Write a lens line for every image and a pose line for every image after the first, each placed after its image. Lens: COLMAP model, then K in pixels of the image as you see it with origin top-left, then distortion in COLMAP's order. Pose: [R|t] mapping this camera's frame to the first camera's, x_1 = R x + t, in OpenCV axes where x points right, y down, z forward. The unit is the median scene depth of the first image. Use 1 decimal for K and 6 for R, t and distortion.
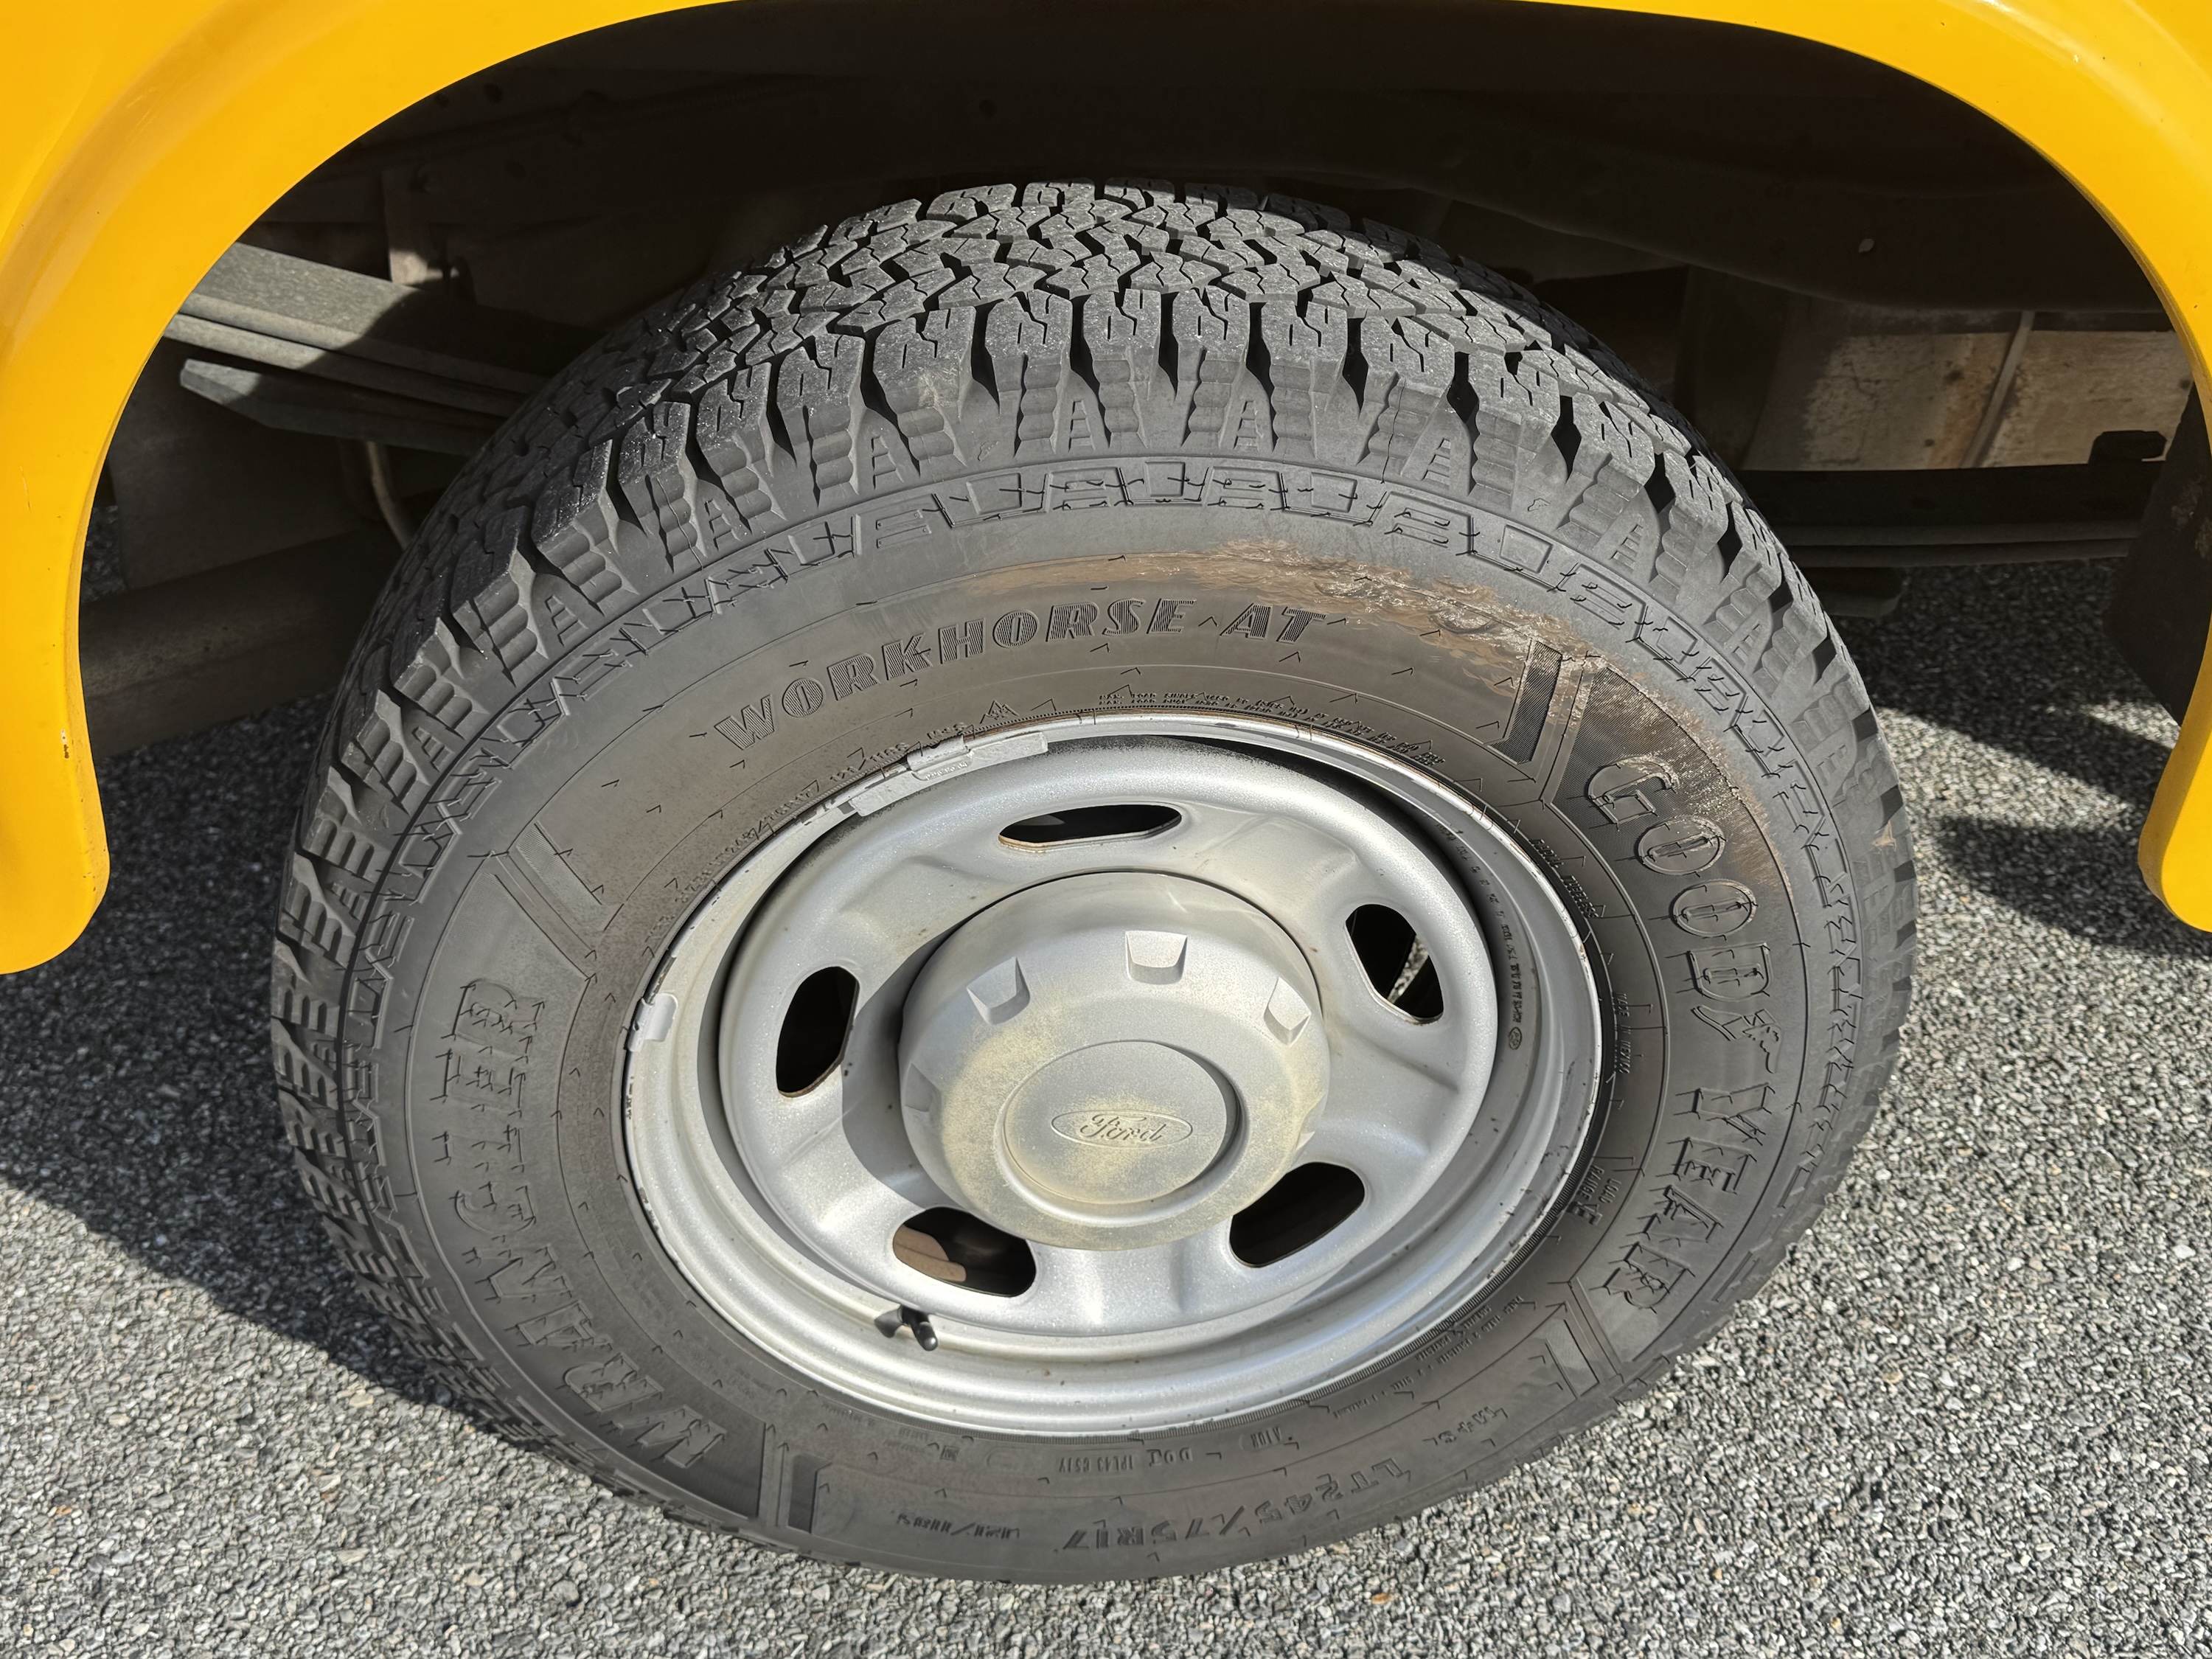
lens RADIAL K [[2193.5, 0, 1106.0], [0, 2193.5, 829.5], [0, 0, 1]] dist [0.132203, -0.284436]
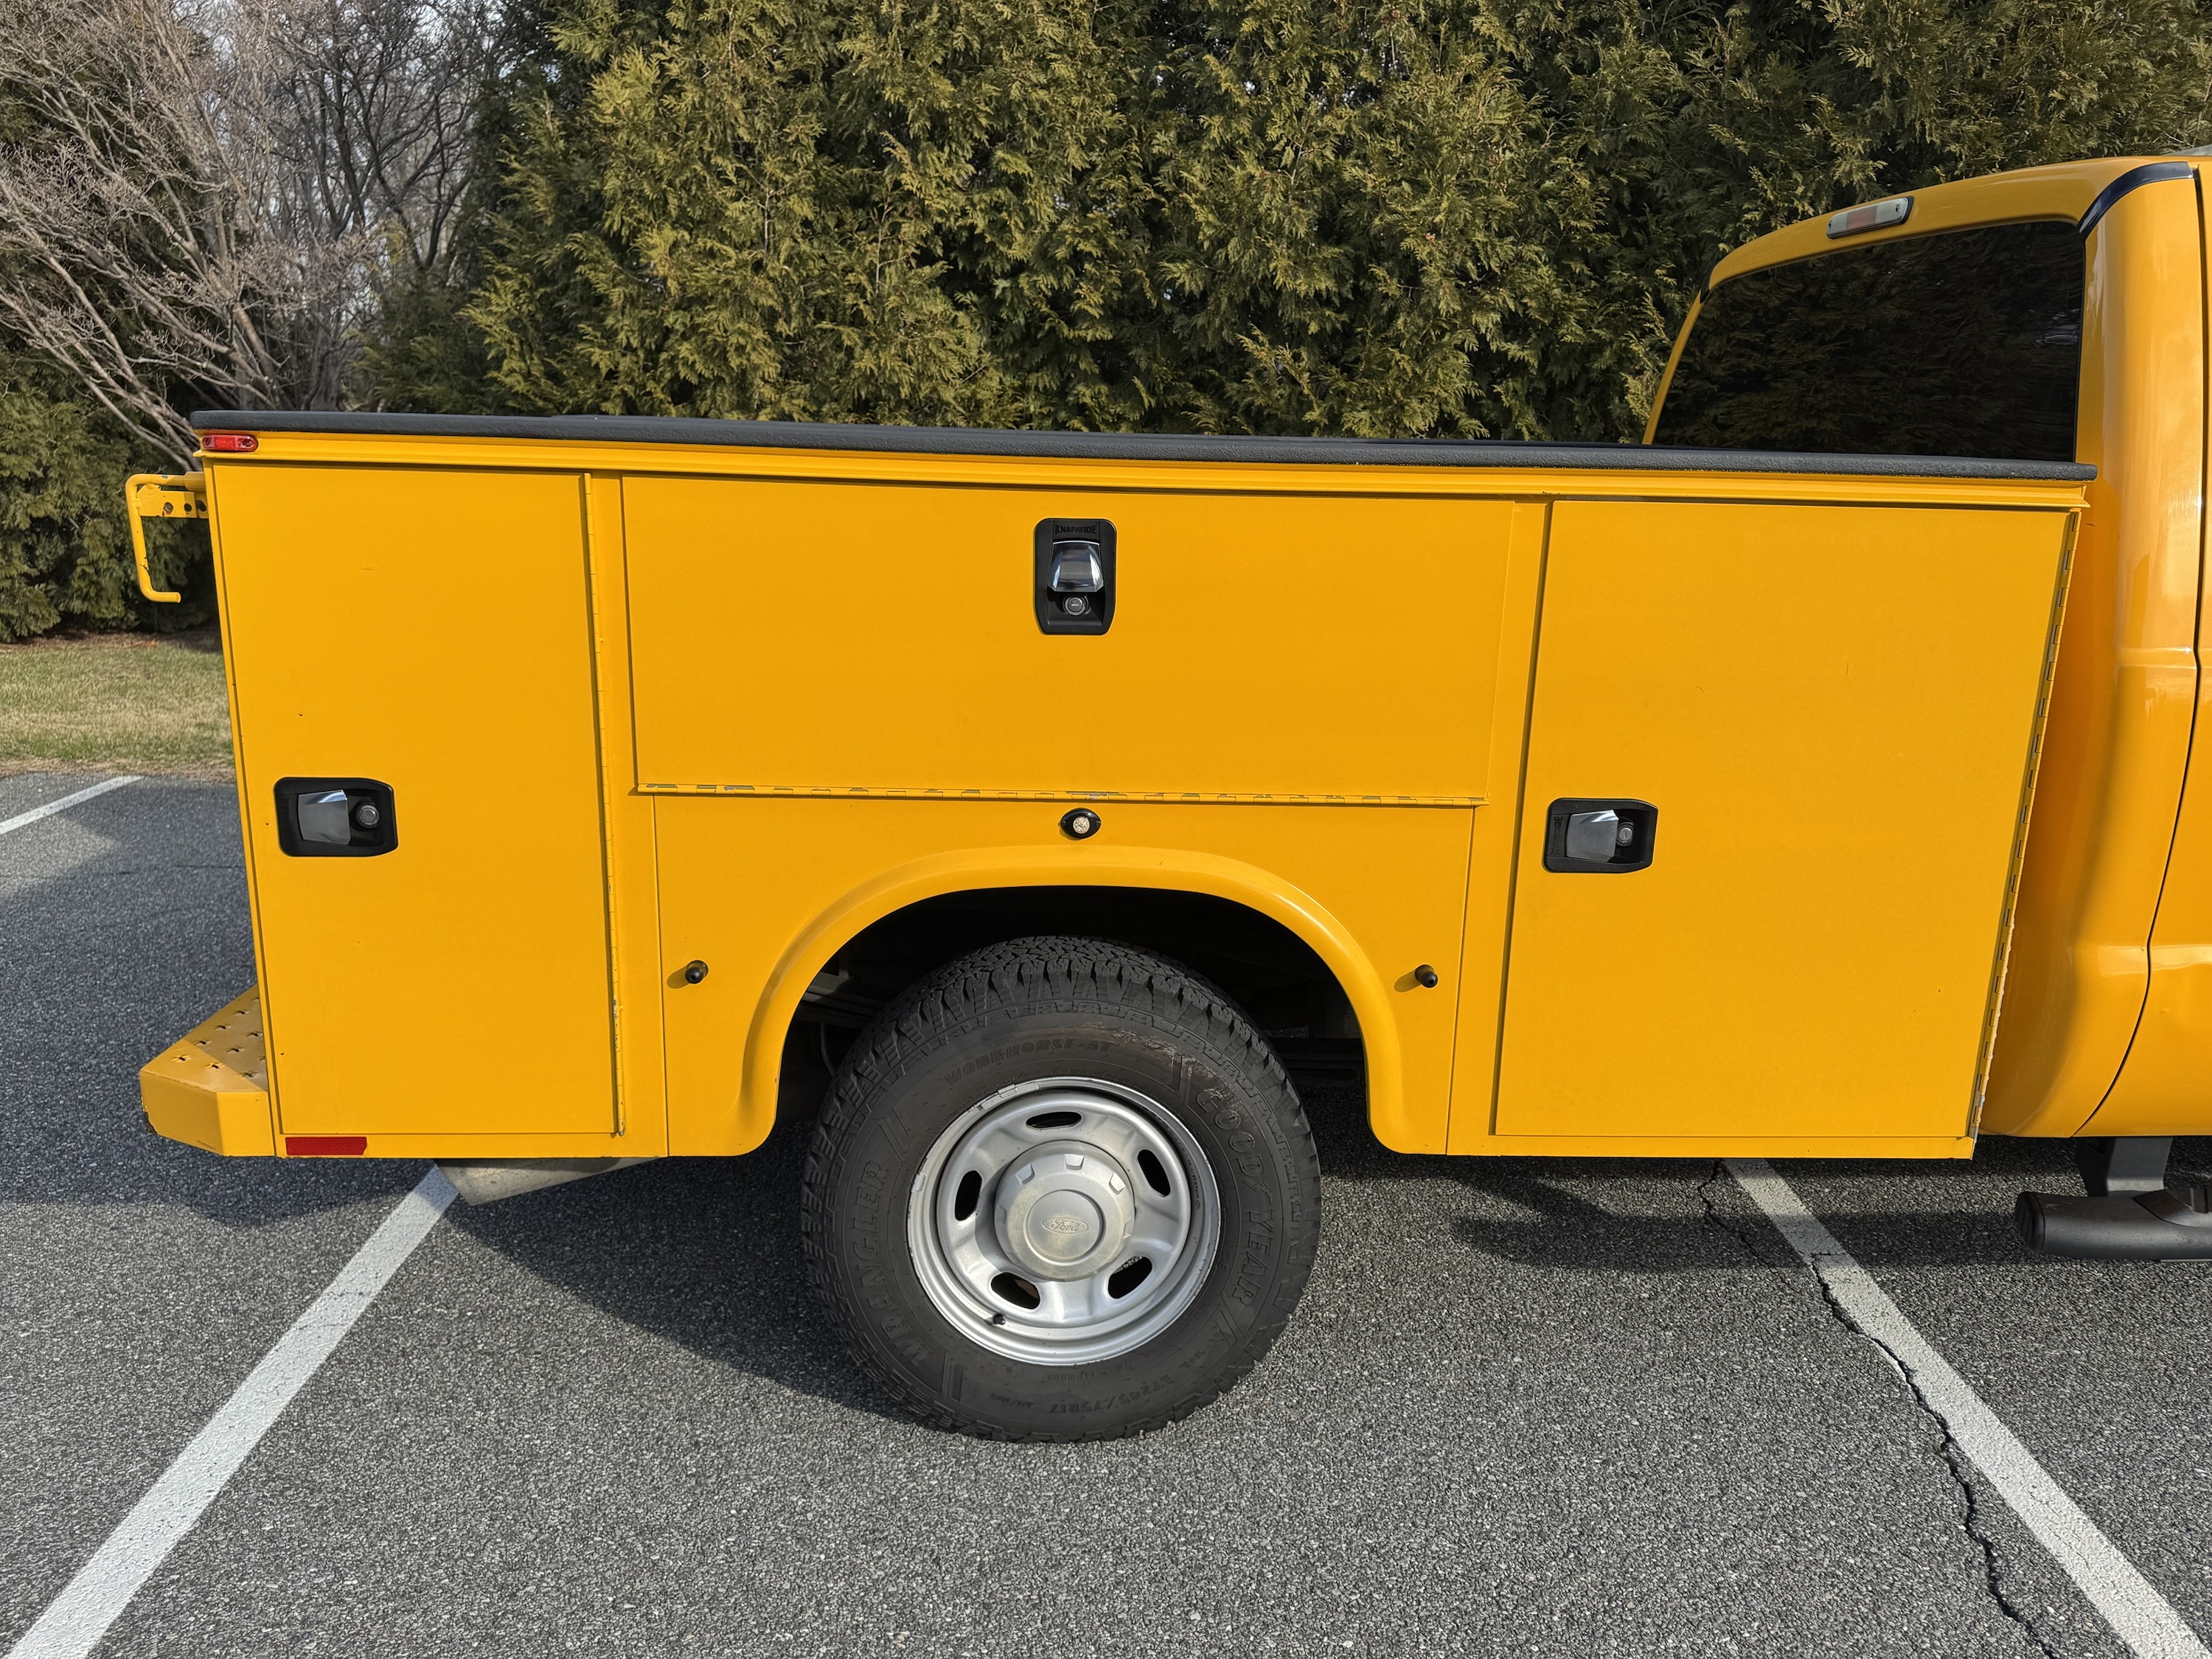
lens RADIAL K [[1601.1, 0, 1131.7], [0, 1601.1, 838.4], [0, 0, 1]] dist [0.111323, -0.112824]
pose [[0.999524, -0.016767, -0.025910, 0.178576], [0.005698, 0.925378, -0.379002, 0.519724], [0.030332, 0.378674, 0.925033, -1.383102]]
